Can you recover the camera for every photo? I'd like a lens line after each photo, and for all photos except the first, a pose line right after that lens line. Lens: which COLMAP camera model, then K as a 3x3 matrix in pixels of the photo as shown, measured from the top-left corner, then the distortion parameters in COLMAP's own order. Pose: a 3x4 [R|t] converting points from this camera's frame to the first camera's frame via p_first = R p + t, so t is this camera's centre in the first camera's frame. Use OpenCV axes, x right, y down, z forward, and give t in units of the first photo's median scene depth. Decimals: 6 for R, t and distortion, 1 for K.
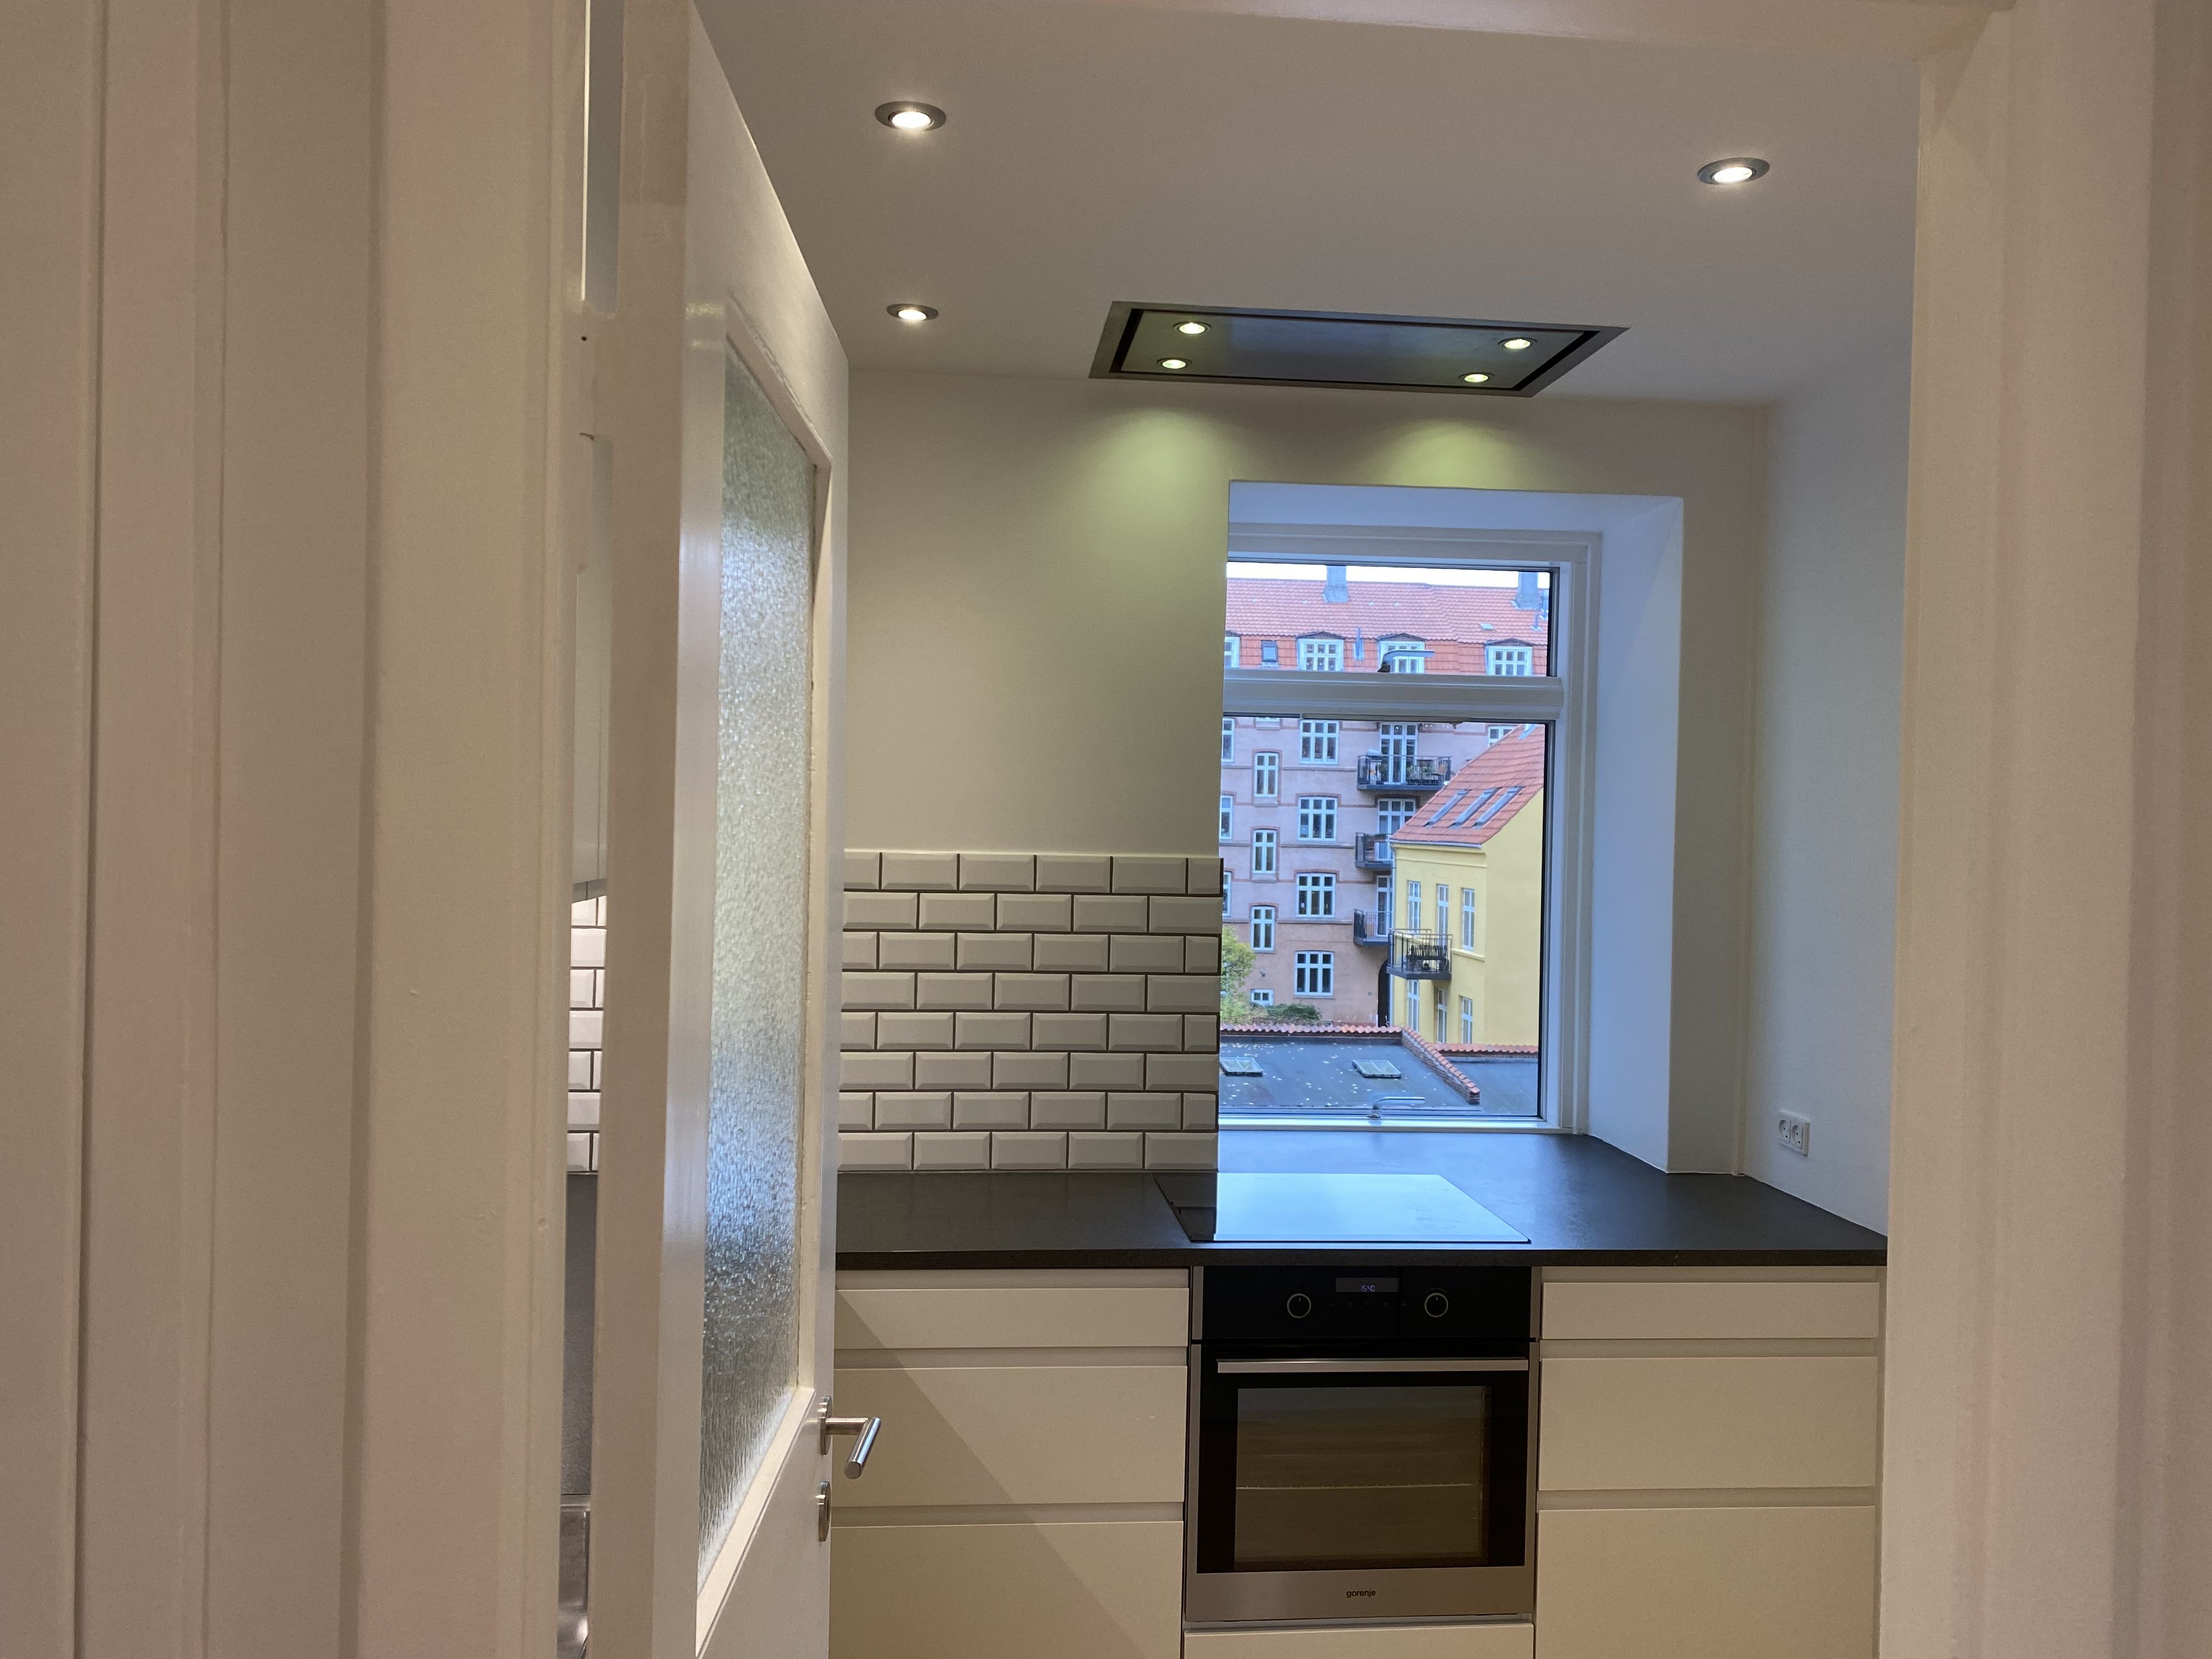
lens RADIAL K [[1693.5, 0, 1092.8], [0, 1693.5, 831.8], [0, 0, 1]] dist [0.045919, -0.049369]
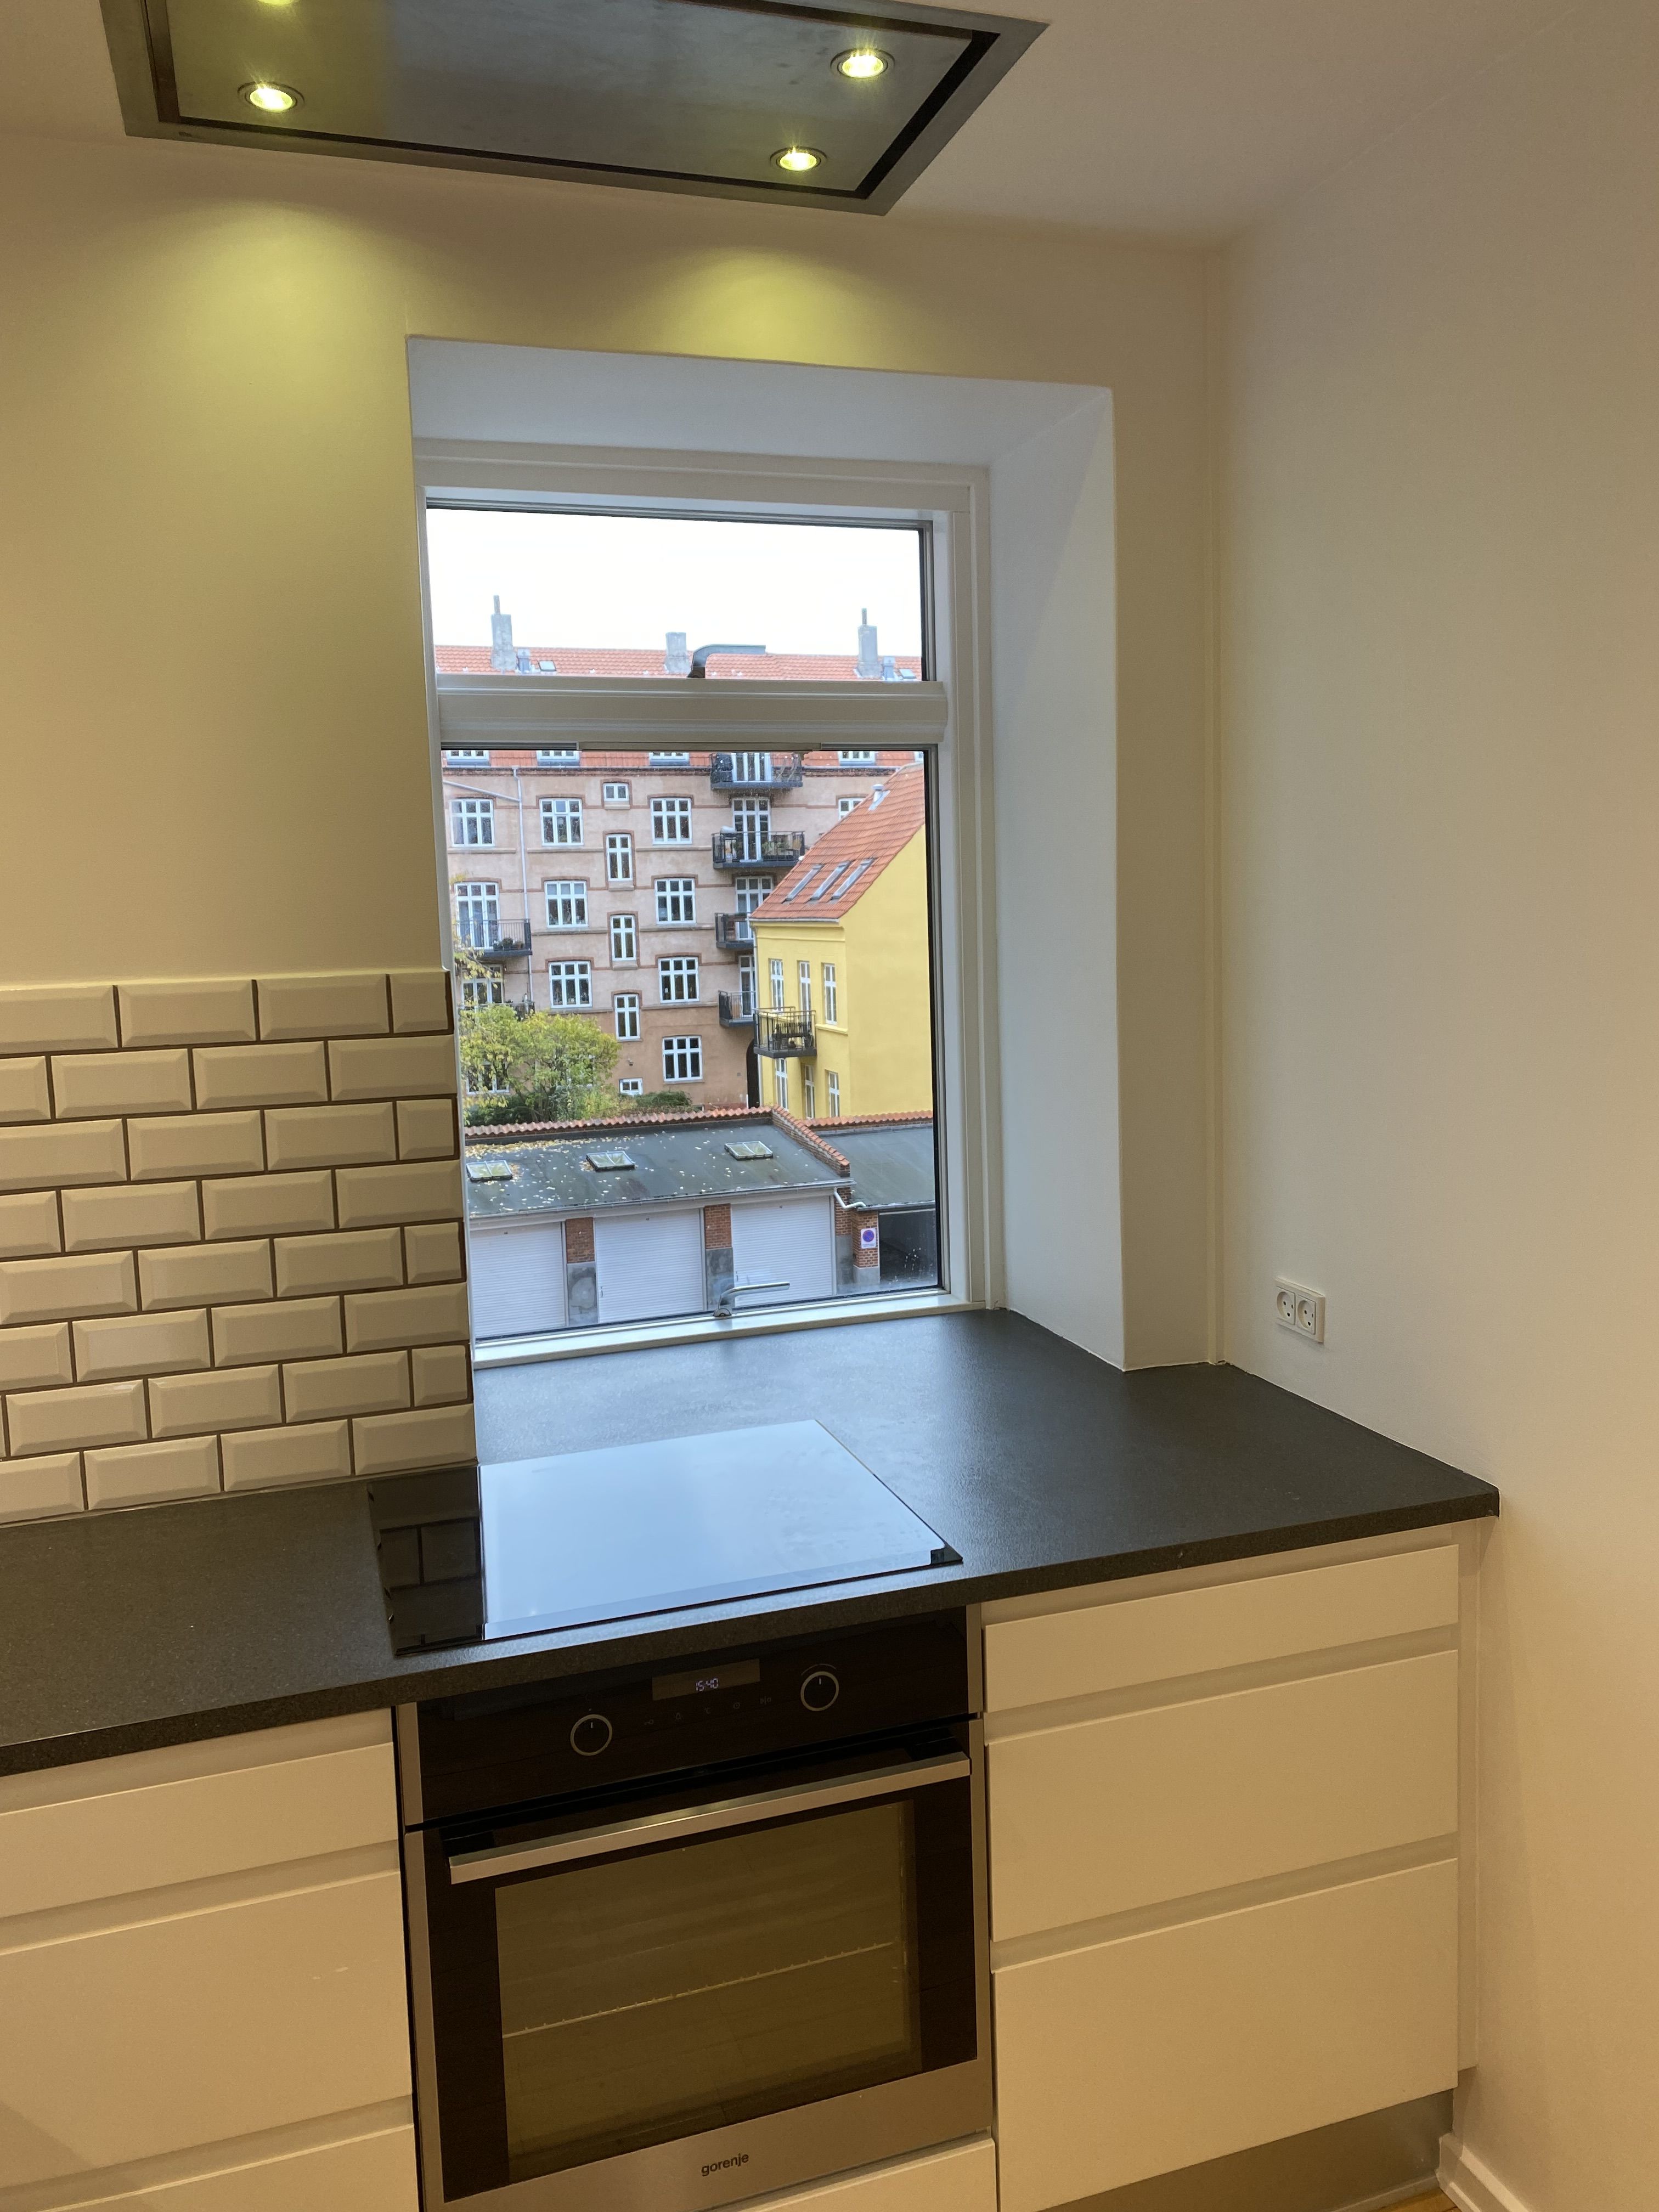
lens RADIAL K [[1693.5, 0, 832.5], [0, 1693.5, 1085.7], [0, 0, 1]] dist [0.045919, -0.049369]
pose [[0.973991, -0.076651, 0.213229, 0.078054], [0.055082, 0.992911, 0.105327, -0.000421], [-0.219791, -0.090842, 0.971308, 0.359125]]
